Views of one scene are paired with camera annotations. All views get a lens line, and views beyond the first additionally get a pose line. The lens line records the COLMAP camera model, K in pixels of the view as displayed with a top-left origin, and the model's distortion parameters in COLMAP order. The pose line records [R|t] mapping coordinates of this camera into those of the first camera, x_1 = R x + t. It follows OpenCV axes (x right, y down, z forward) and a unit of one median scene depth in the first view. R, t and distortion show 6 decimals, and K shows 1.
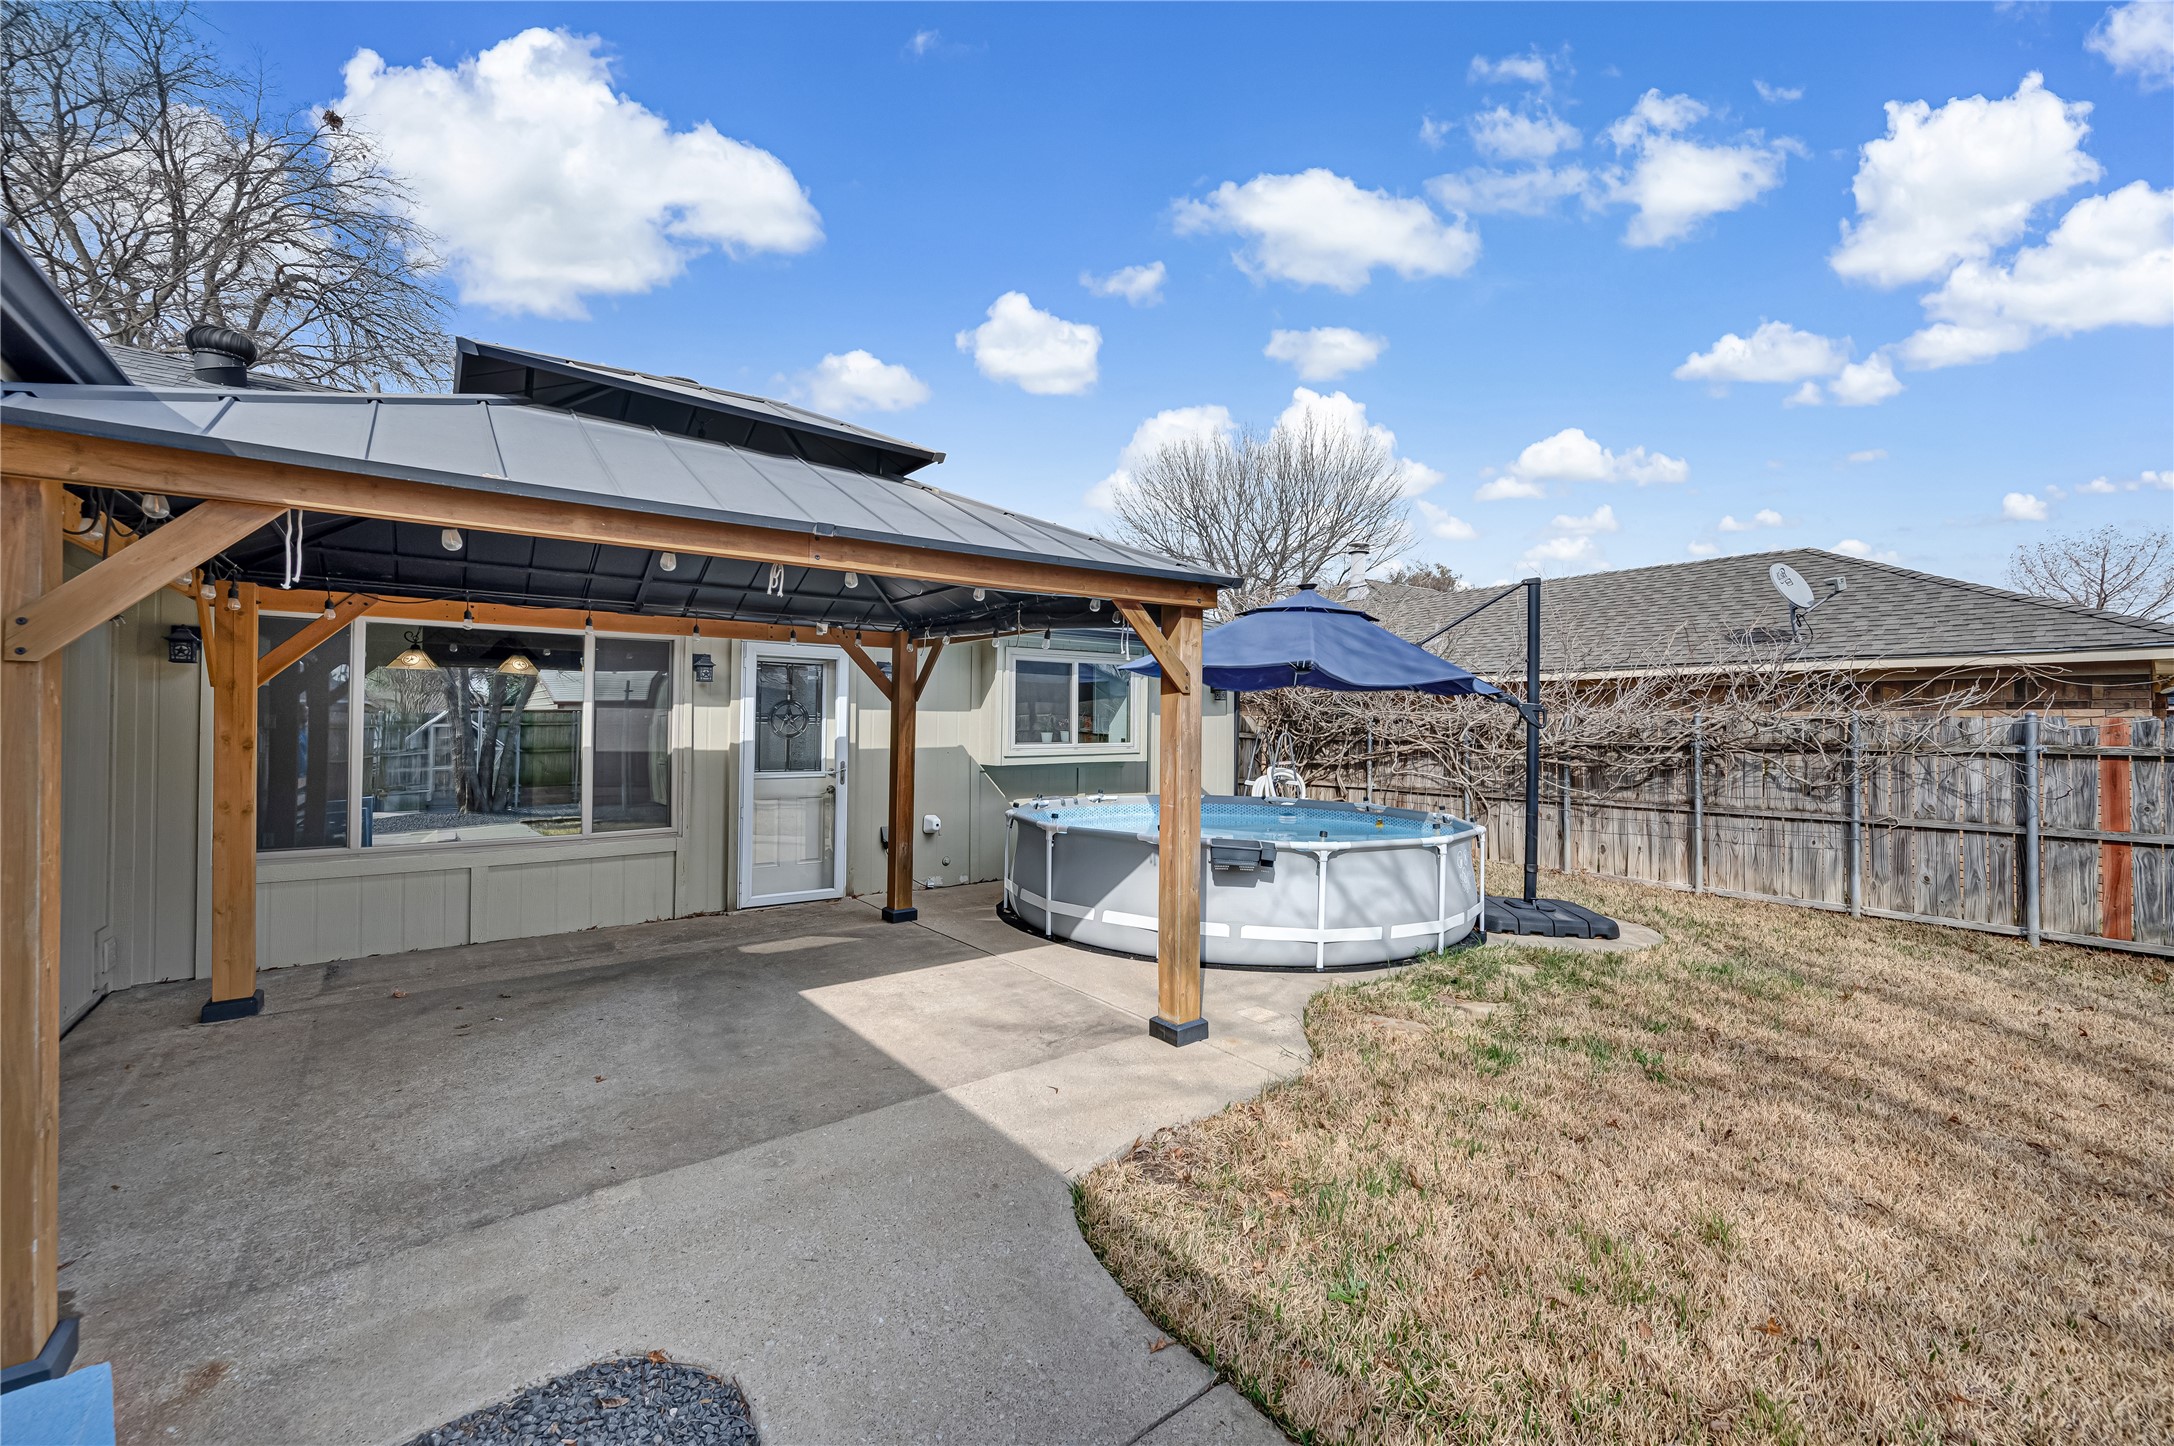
lens RADIAL K [[872.1, 0, 1093.6], [0, 872.1, 718.5], [0, 0, 1]] dist [0.002428, -0.000766]
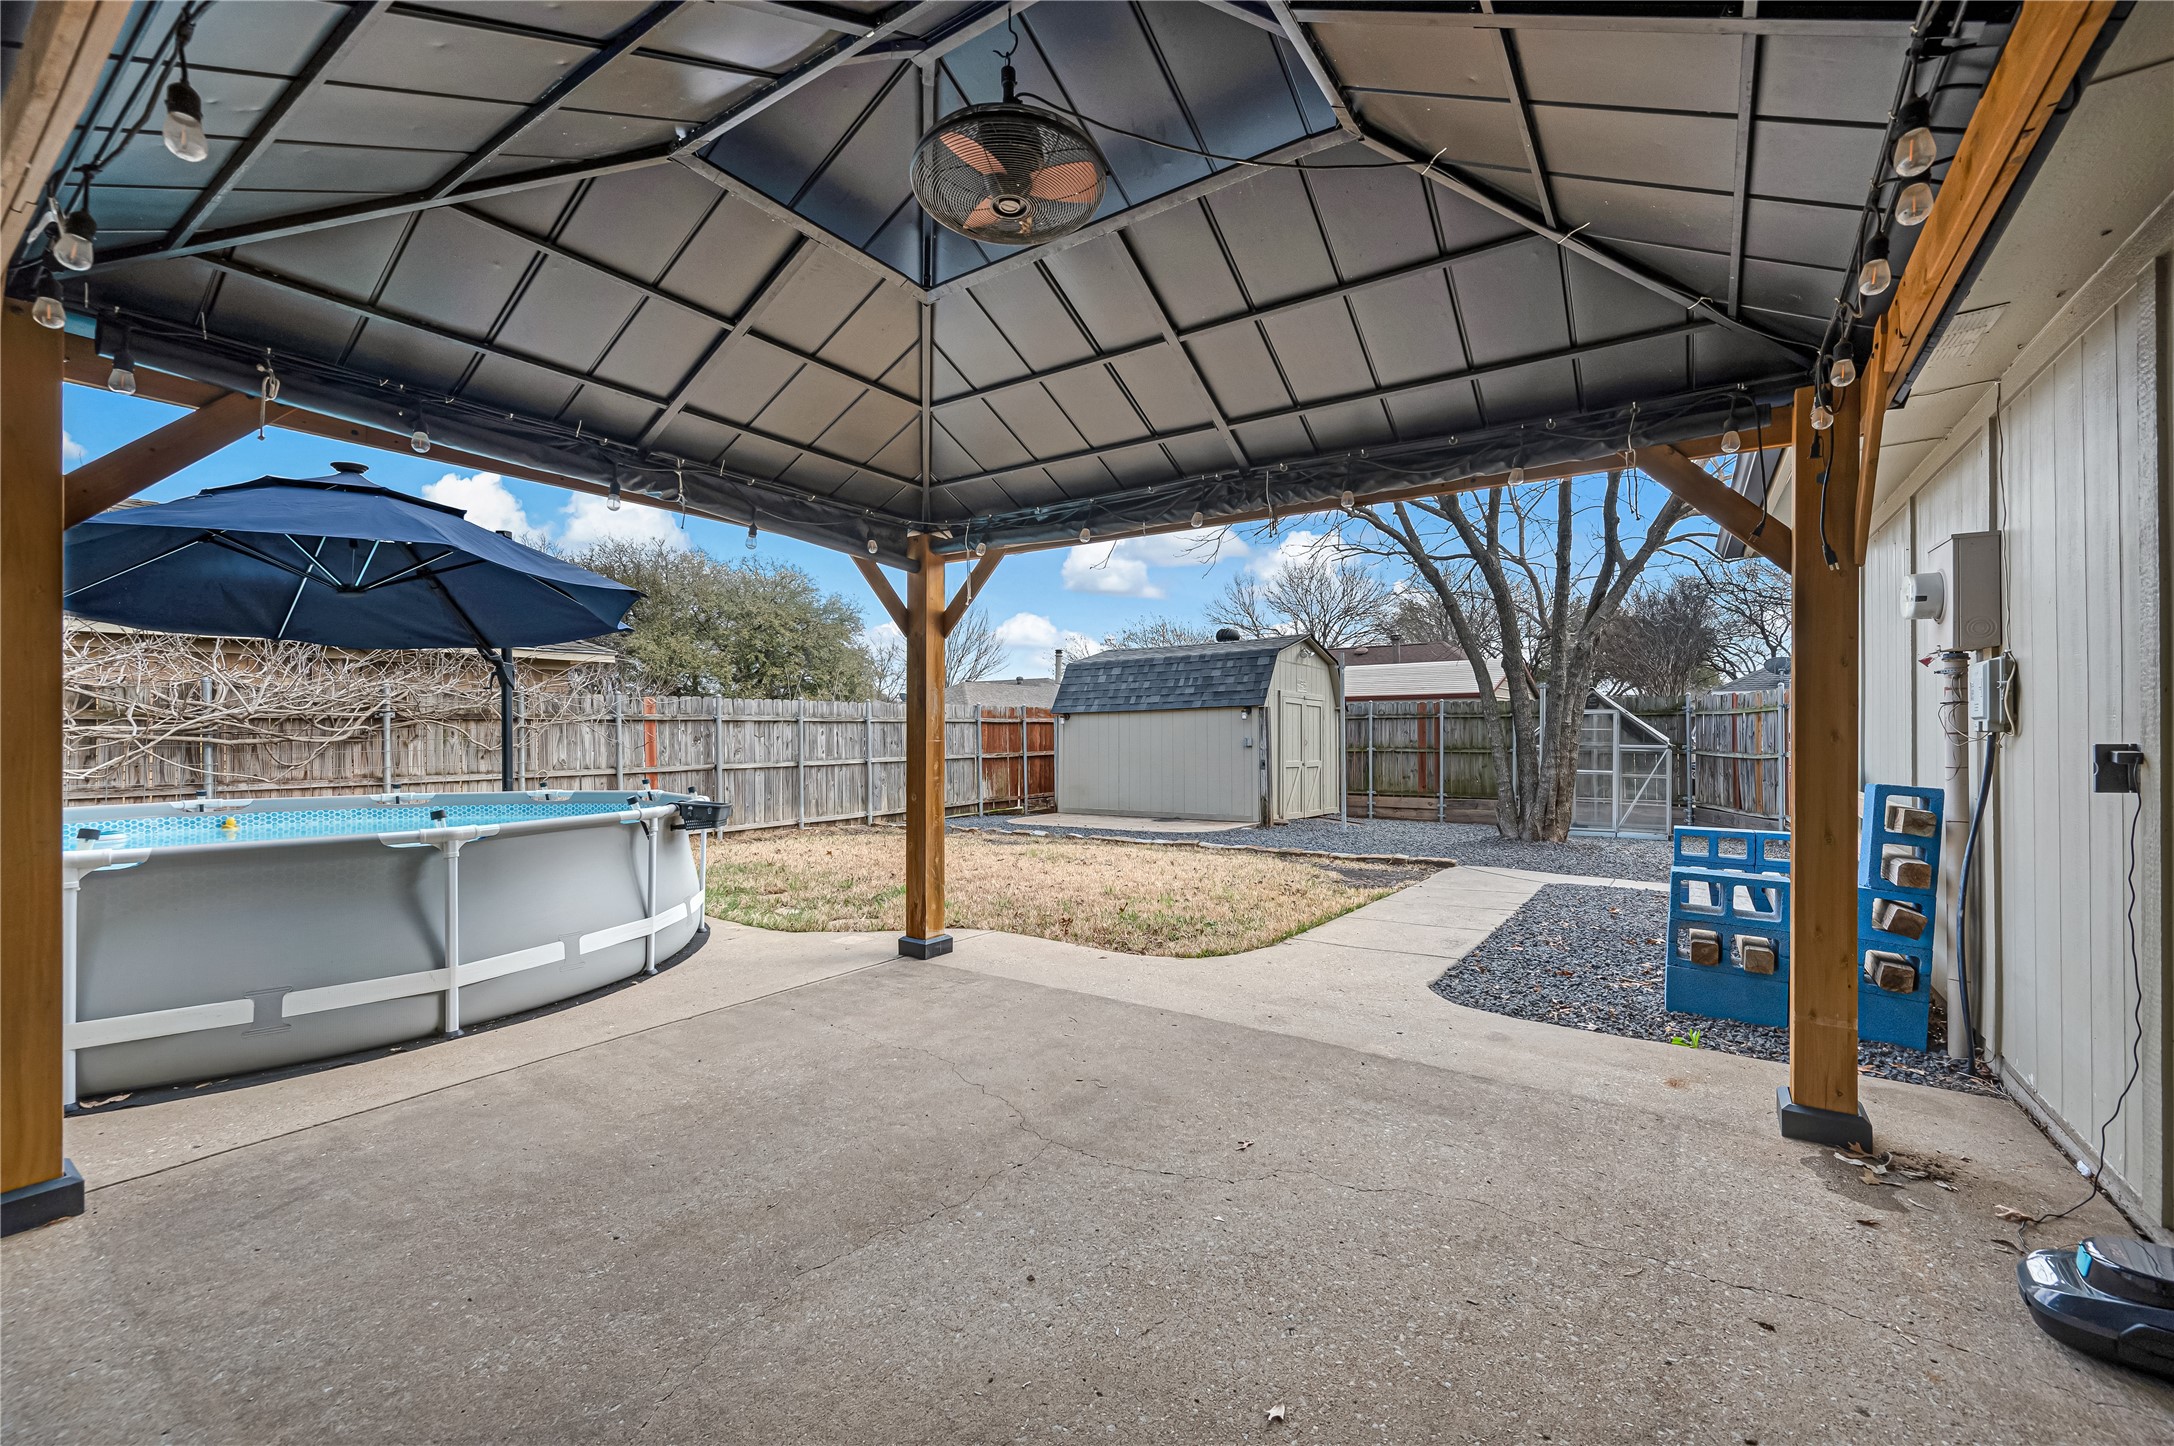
lens RADIAL K [[872.1, 0, 1094.6], [0, 872.1, 724.3], [0, 0, 1]] dist [0.002428, -0.000766]
pose [[-0.311304, 0.002017, 0.950308, -1.245247], [-0.004330, 0.999984, -0.003541, 0.100505], [-0.950300, -0.005217, -0.311291, 1.410272]]
